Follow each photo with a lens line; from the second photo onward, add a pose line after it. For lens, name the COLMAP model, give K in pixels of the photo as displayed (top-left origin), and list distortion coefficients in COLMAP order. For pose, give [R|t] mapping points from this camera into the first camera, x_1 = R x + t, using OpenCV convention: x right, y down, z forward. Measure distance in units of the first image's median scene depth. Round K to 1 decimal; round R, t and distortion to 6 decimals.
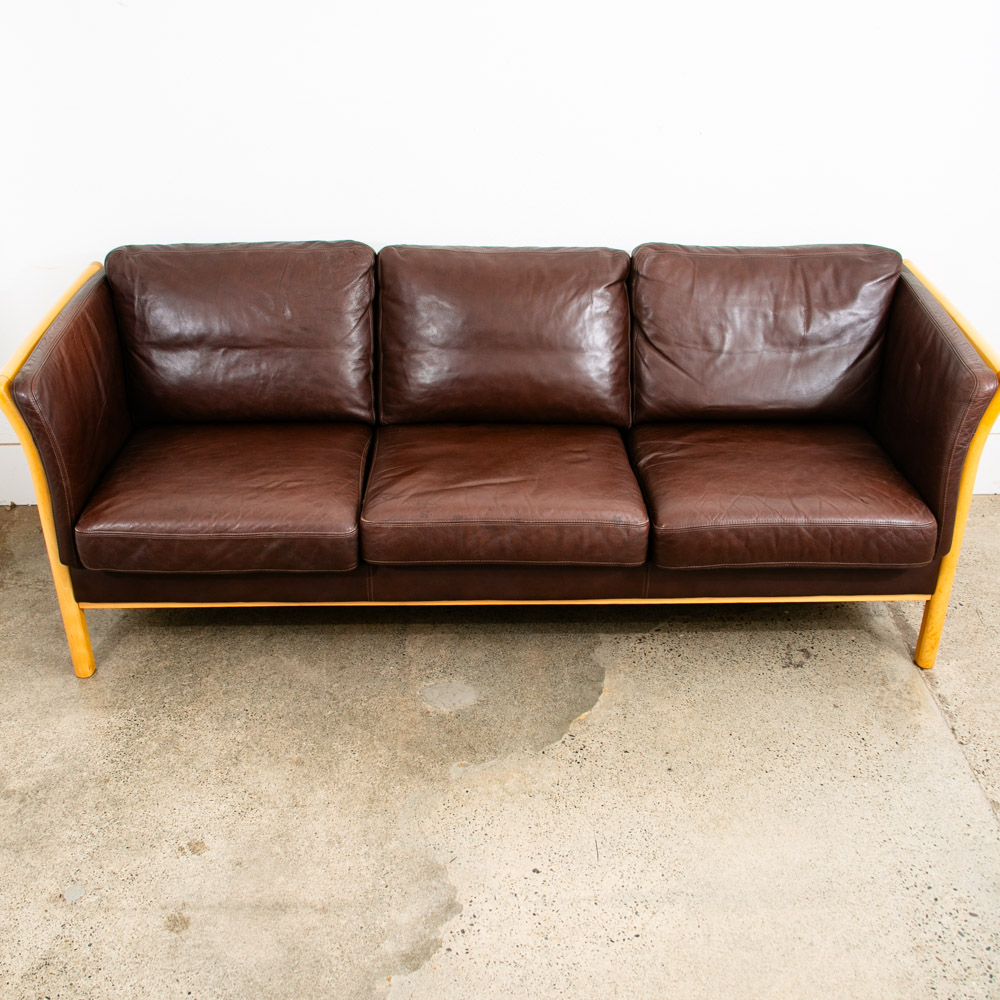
lens RADIAL K [[1200.7, 0, 506.1], [0, 1200.7, 546.1], [0, 0, 1]] dist [-0.145448, 0.108557]
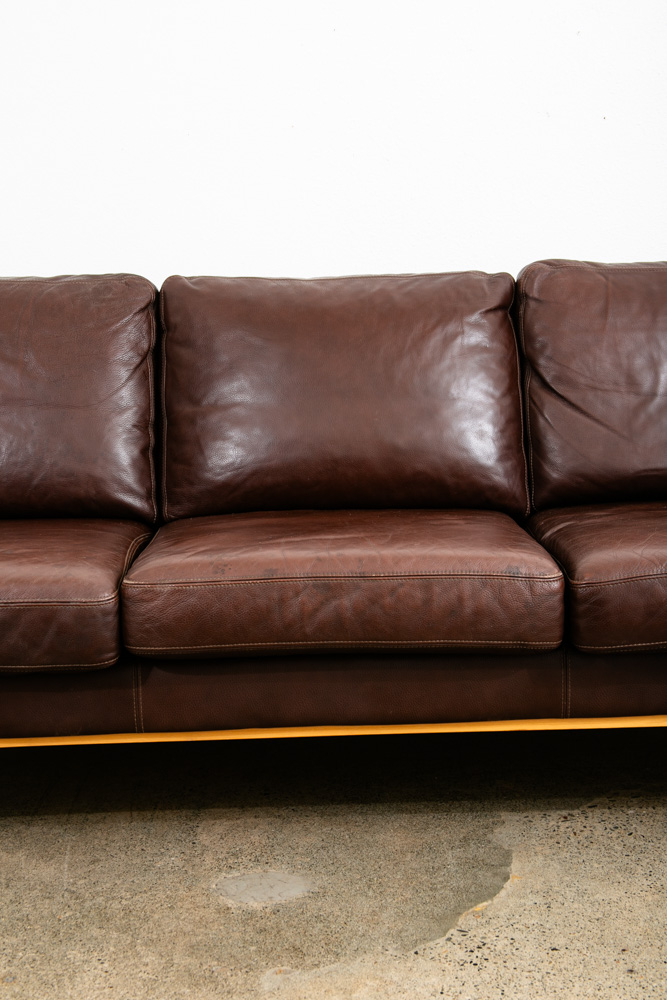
lens RADIAL K [[1574.0, 0, 333.5], [0, 1574.0, 500.0], [0, 0, 1]] dist [0.121956, 0.042240]
pose [[0.999308, -0.031719, -0.019428, 0.010663], [0.024163, 0.950670, -0.309263, 0.176155], [0.028279, 0.308579, 0.950778, 0.143577]]
